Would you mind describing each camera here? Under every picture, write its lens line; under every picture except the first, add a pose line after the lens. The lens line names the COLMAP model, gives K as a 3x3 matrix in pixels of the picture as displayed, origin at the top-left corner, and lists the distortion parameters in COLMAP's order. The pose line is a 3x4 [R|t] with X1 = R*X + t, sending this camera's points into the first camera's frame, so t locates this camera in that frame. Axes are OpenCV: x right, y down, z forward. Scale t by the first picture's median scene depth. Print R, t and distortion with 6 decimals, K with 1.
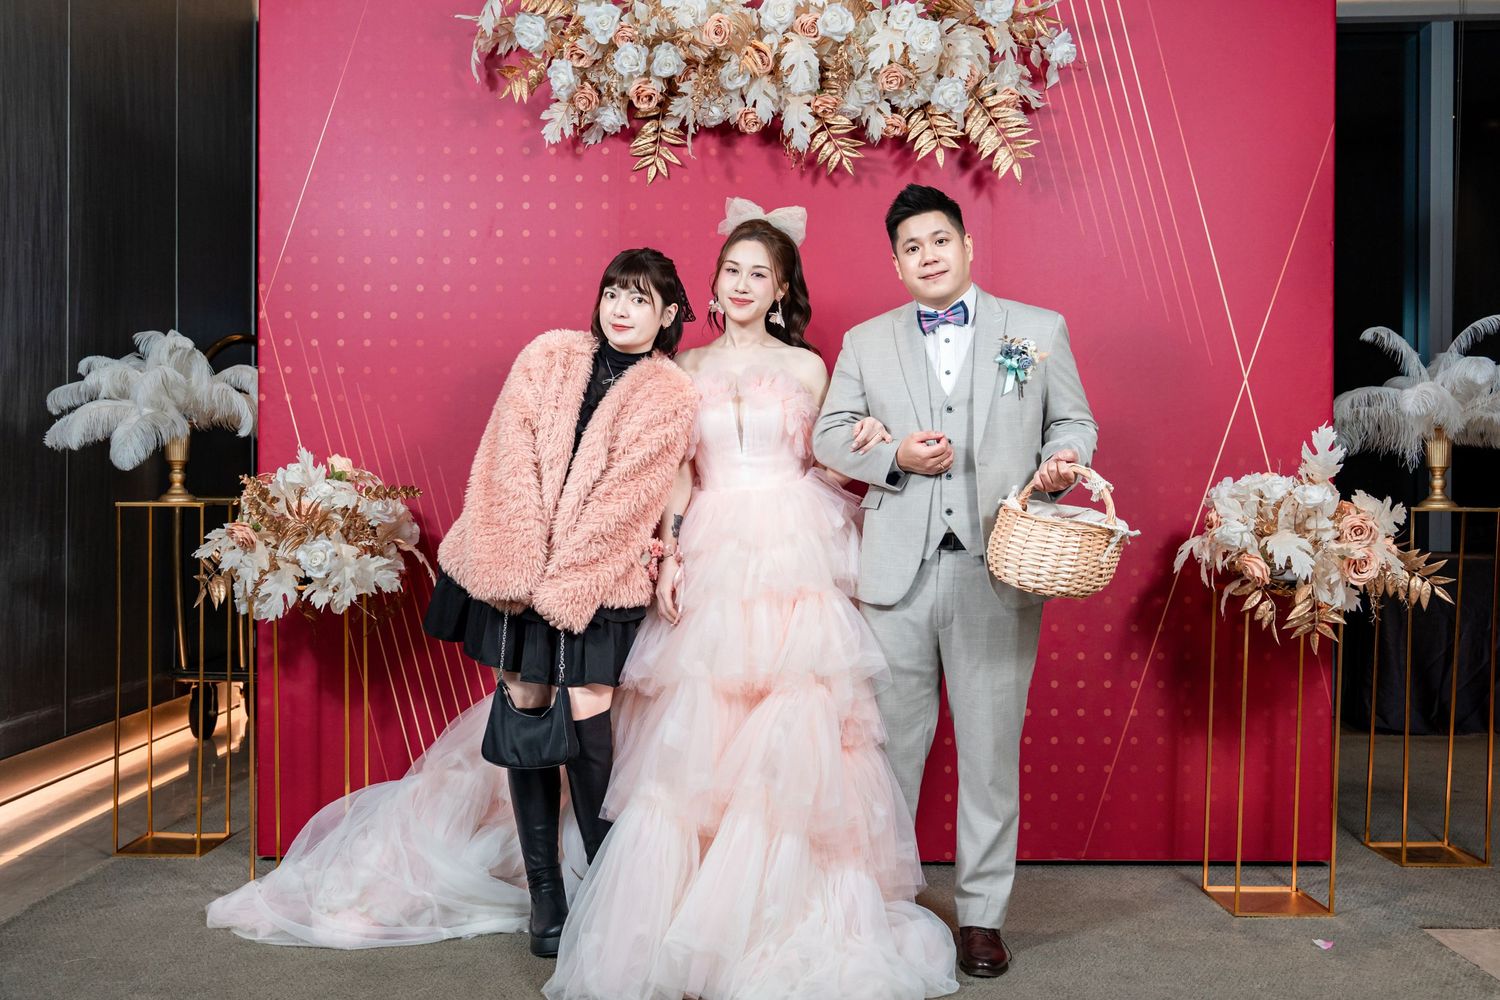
lens RADIAL K [[1496.5, 0, 748.2], [0, 1496.5, 510.6], [0, 0, 1]] dist [0.006541, 0.000000]
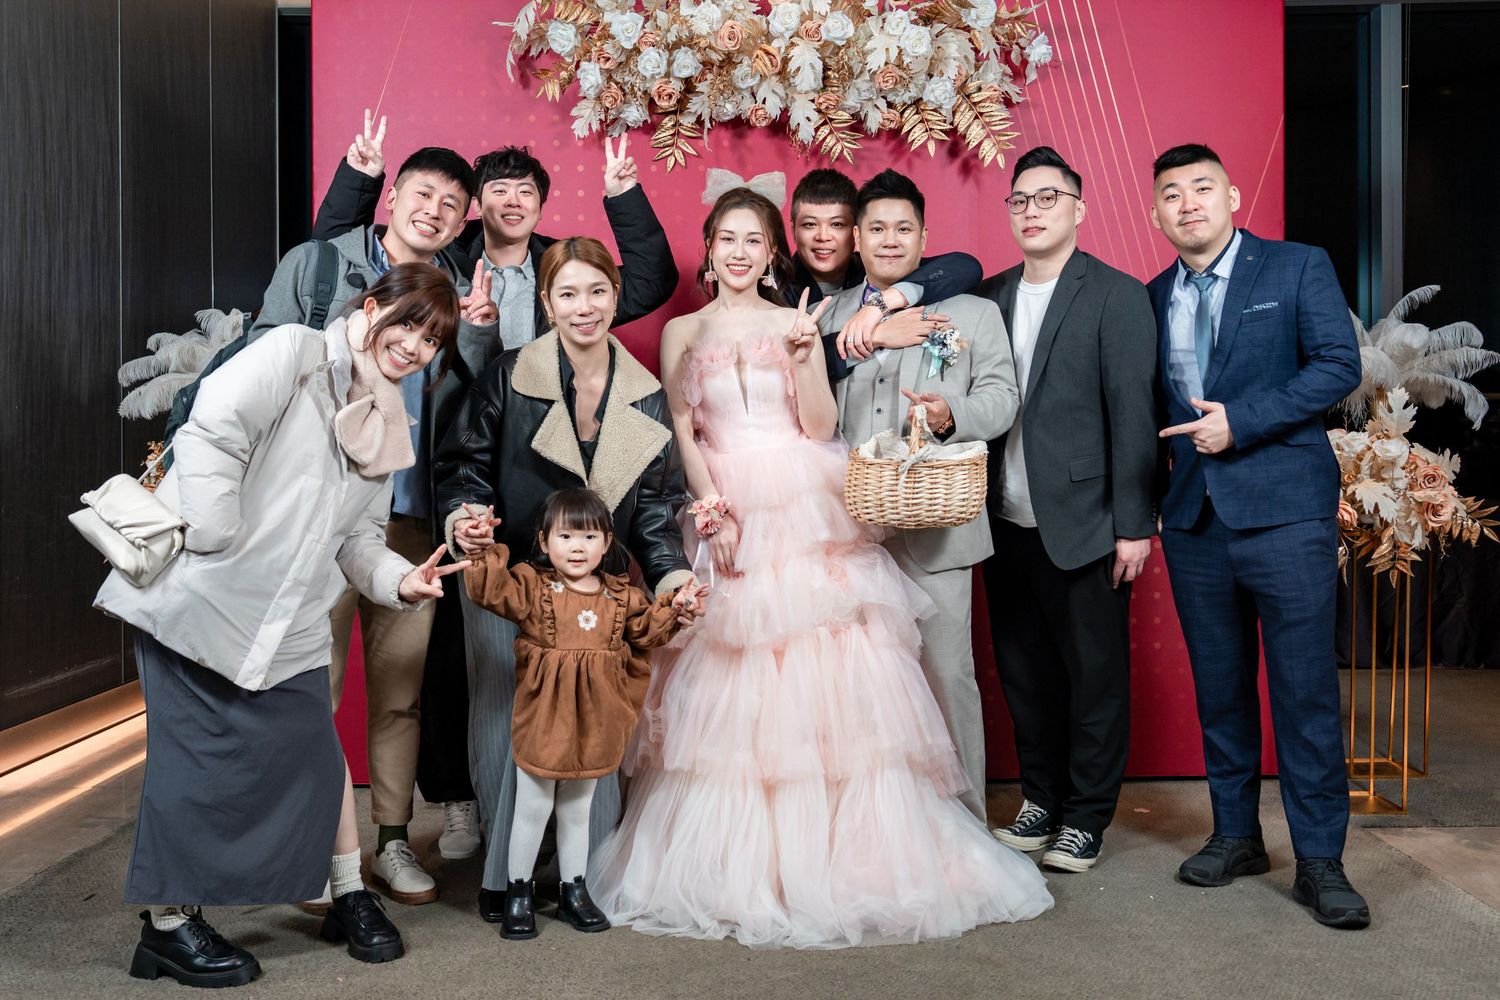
lens RADIAL K [[1484.2, 0, 758.7], [0, 1484.2, 471.3], [0, 0, 1]] dist [0.006503, 0.000000]
pose [[0.999748, -0.010313, 0.019915, -0.024253], [0.010227, 0.999938, 0.004404, -0.002199], [-0.019959, -0.004199, 0.999792, -0.099691]]
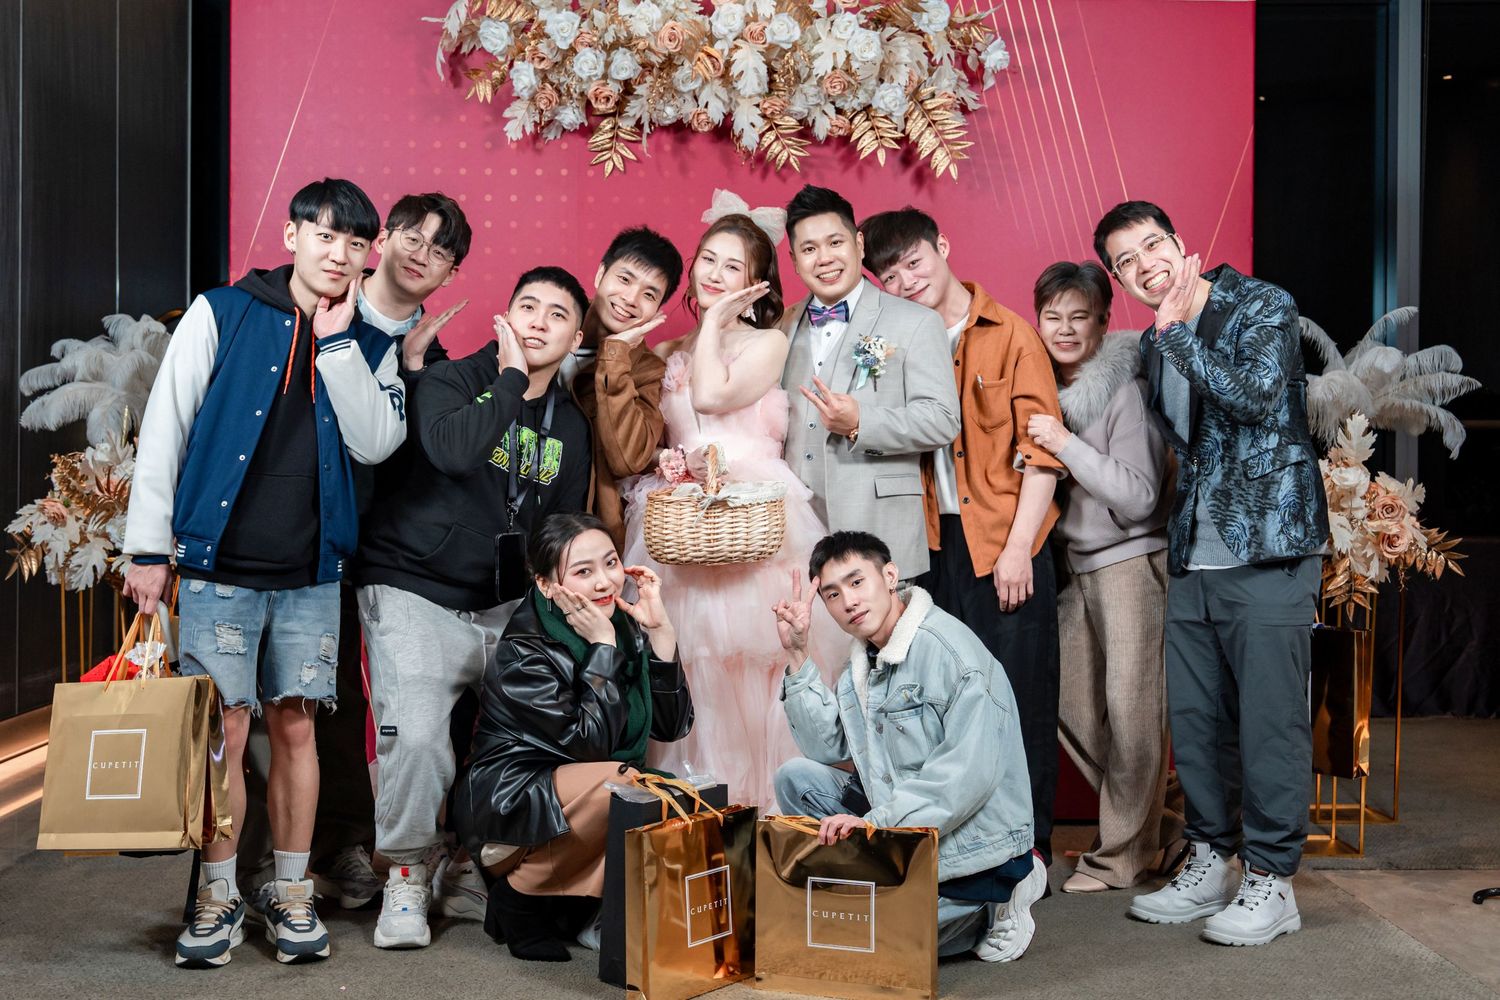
lens RADIAL K [[1737.2, 0, 765.5], [0, 1737.2, 500.5], [0, 0, 1]] dist [0.012281, 0.000000]
pose [[0.999485, 0.001455, 0.032047, 0.006887], [-0.001618, 0.999986, 0.005077, 0.001297], [-0.032040, -0.005127, 0.999473, -0.227462]]
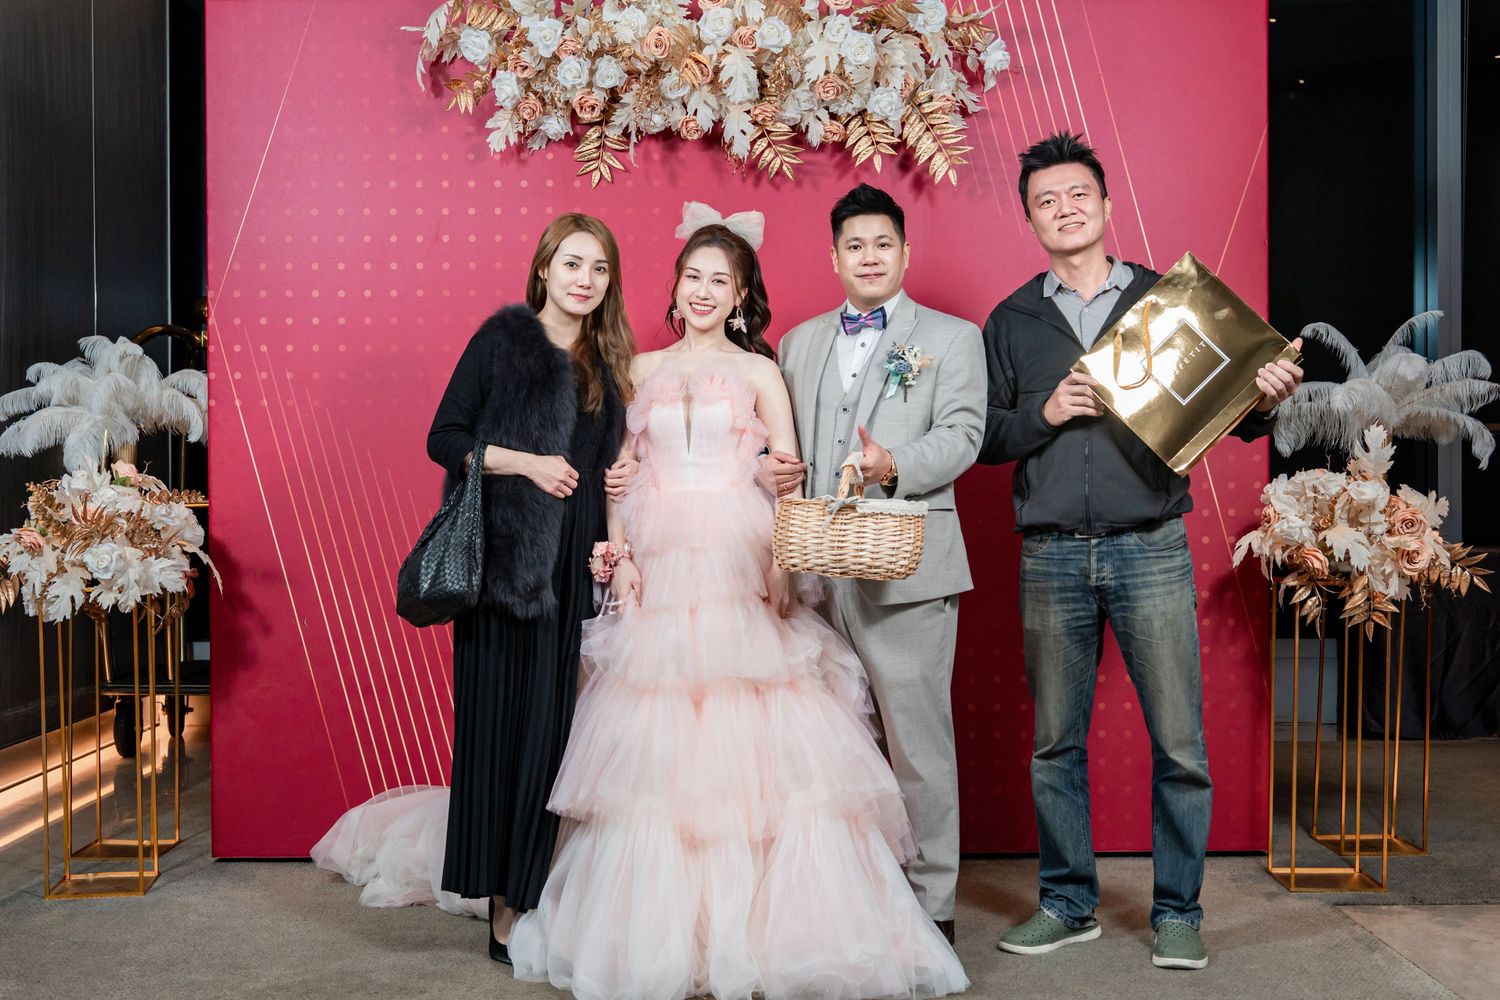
lens RADIAL K [[1869.9, 0, 750.8], [0, 1869.9, 513.3], [0, 0, 1]] dist [0.009154, 0.000000]
pose [[0.999917, -0.009386, 0.008863, 0.027831], [0.009324, 0.999932, 0.007001, -0.006830], [-0.008929, -0.006918, 0.999936, -0.274707]]
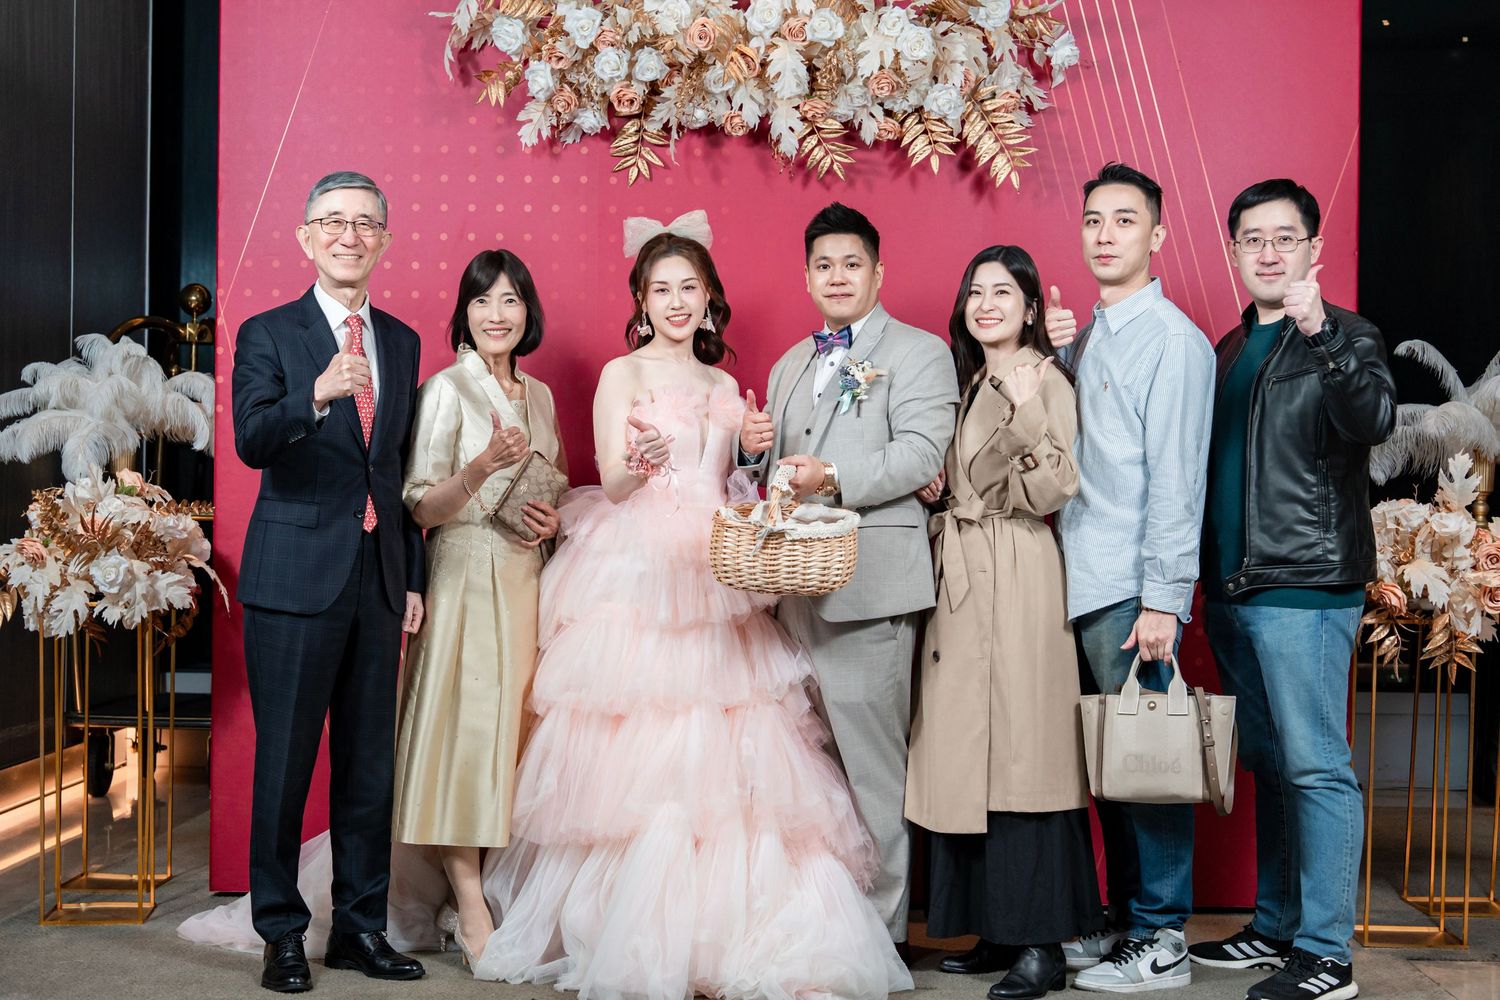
lens RADIAL K [[2384.6, 0, 752.0], [0, 2384.6, 514.1], [0, 0, 1]] dist [0.025274, 0.000000]
pose [[0.999829, 0.007805, -0.016769, 0.038595], [-0.007873, 0.999961, -0.003980, -0.005814], [0.016737, 0.004111, 0.999851, -0.517331]]
